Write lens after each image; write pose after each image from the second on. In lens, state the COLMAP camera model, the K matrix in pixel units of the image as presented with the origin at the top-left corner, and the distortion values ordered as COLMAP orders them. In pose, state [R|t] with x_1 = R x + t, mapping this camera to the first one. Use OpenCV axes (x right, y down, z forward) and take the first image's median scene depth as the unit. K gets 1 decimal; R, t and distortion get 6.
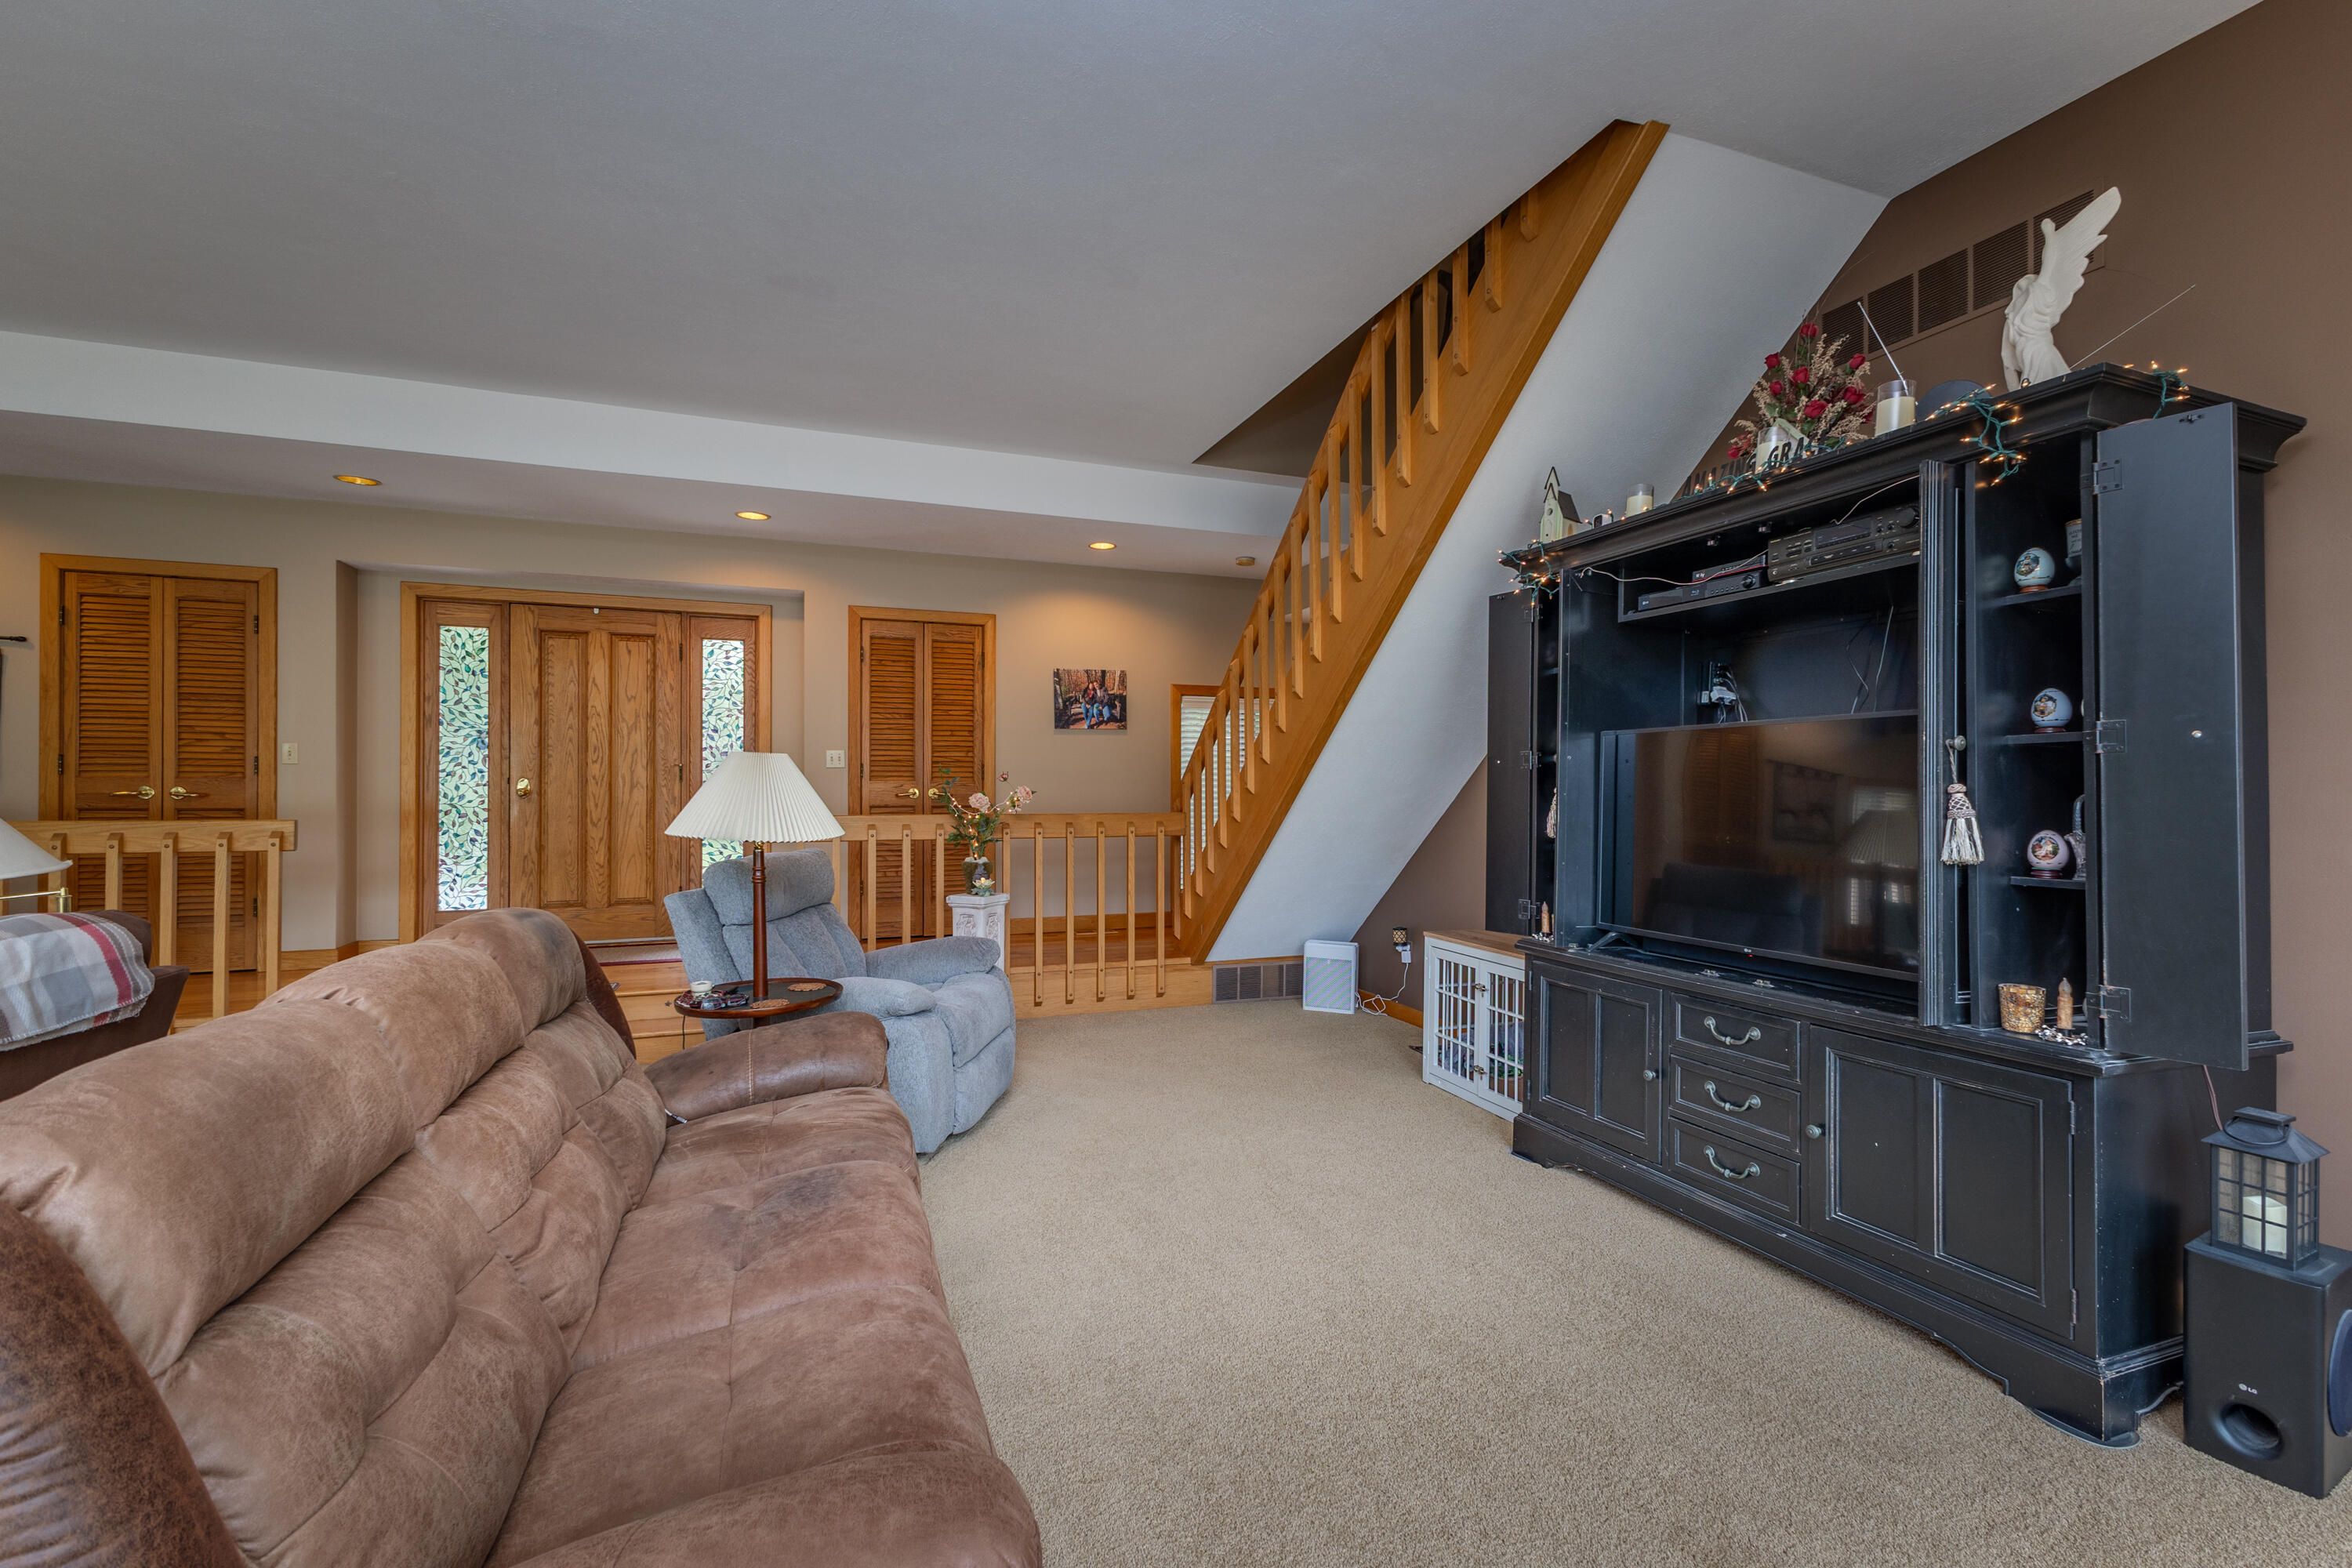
lens RADIAL K [[1027.9, 0, 1212.2], [0, 1027.9, 782.7], [0, 0, 1]] dist [0.014220, -0.004324]
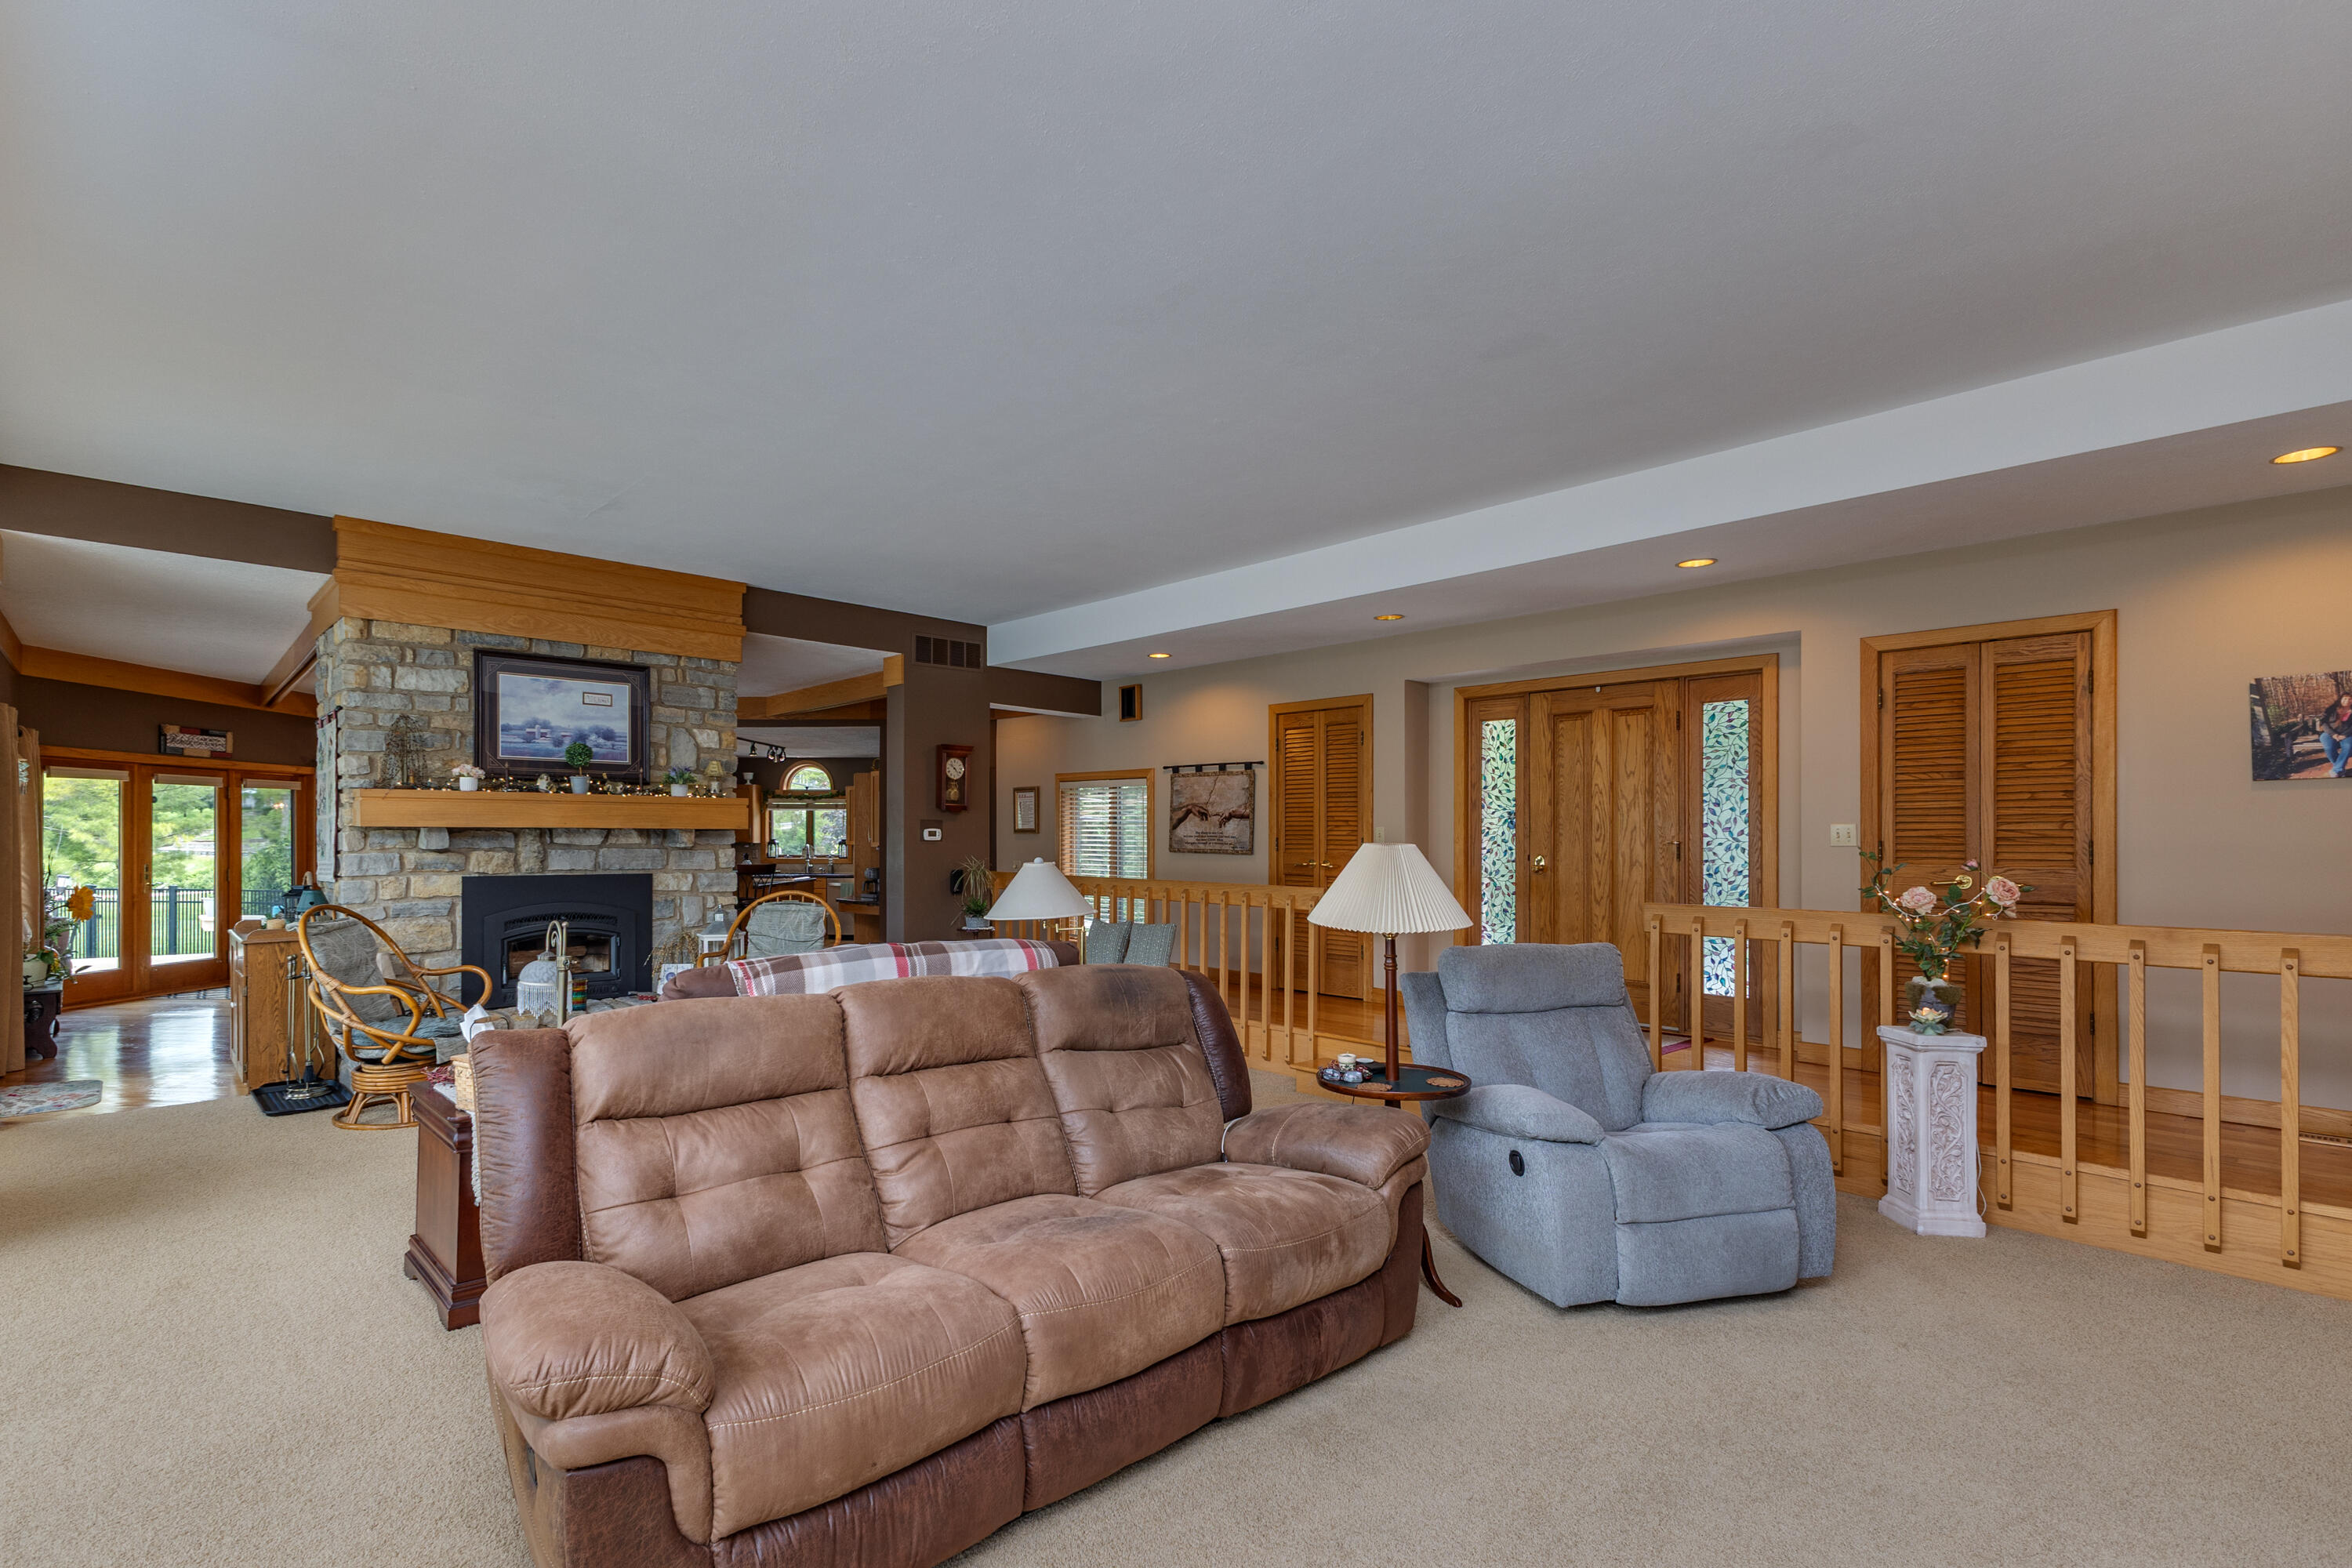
lens RADIAL K [[1125.2, 0, 1099.8], [0, 1125.2, 821.1], [0, 0, 1]] dist [0.035381, -0.001000]
pose [[0.355507, -0.017582, -0.934508, 0.267466], [-0.002865, 0.999798, -0.019900, -0.015651], [0.934669, 0.009753, 0.355384, 0.161043]]
